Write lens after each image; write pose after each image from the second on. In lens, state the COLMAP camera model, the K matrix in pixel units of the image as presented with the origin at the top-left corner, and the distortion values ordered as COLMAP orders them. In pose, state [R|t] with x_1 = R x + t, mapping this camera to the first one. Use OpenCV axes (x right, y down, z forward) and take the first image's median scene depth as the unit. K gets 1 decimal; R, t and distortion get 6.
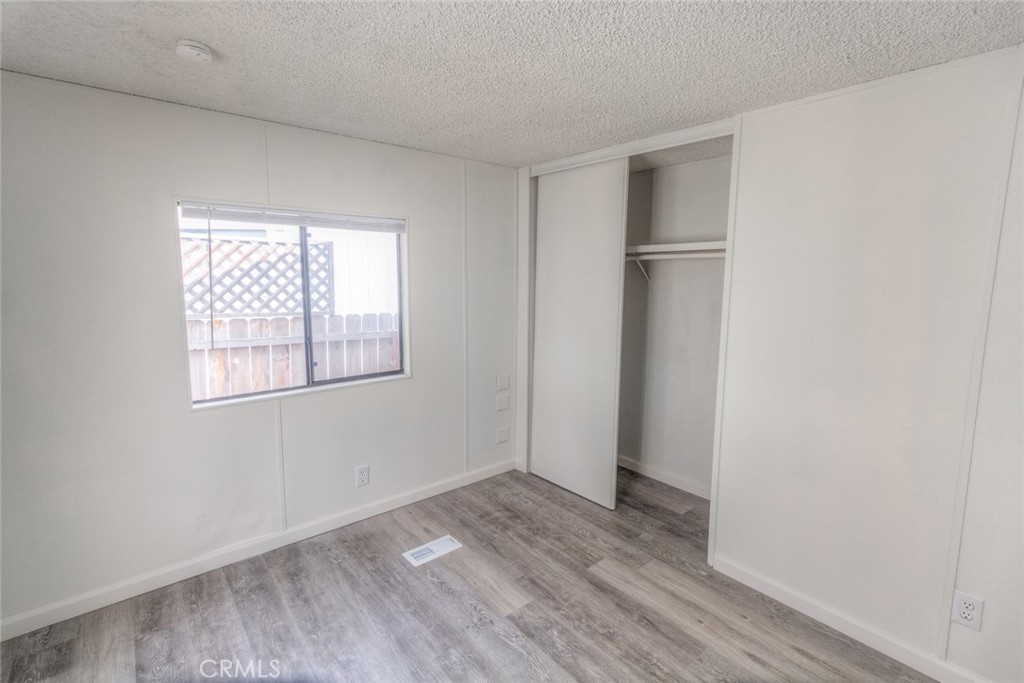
lens RADIAL K [[488.9, 0, 510.4], [0, 488.9, 330.9], [0, 0, 1]] dist [-0.000395, 0.000434]
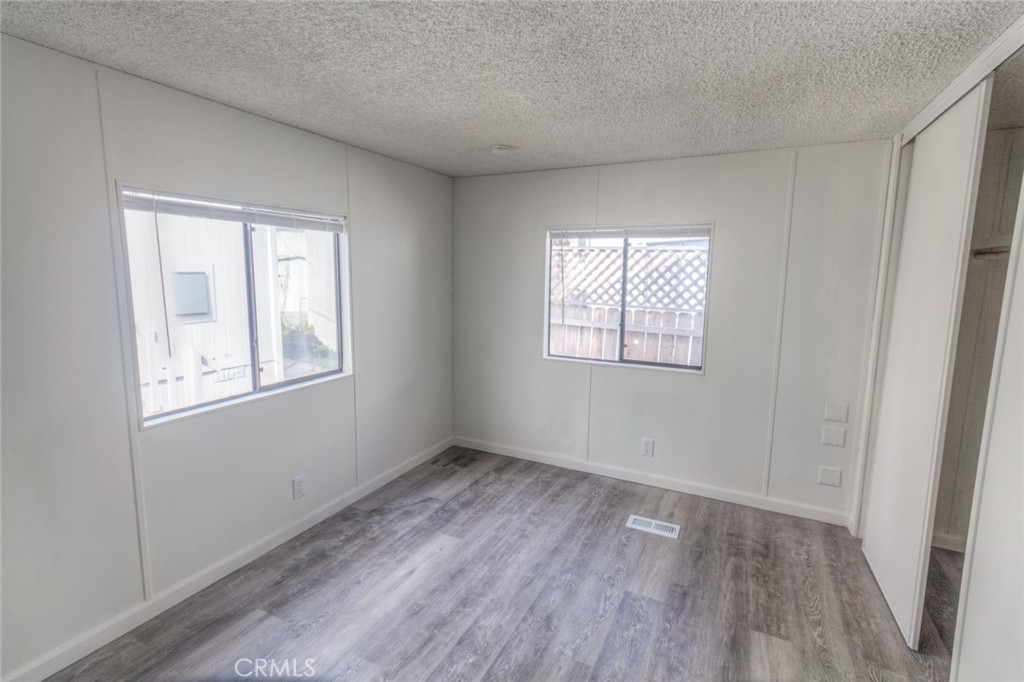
lens RADIAL K [[488.9, 0, 510.4], [0, 488.9, 330.4], [0, 0, 1]] dist [-0.000395, 0.000434]
pose [[0.368949, 0.110309, -0.922881, 0.658248], [-0.120009, 0.990274, 0.070387, -0.025683], [0.921669, 0.084785, 0.378599, 0.240540]]
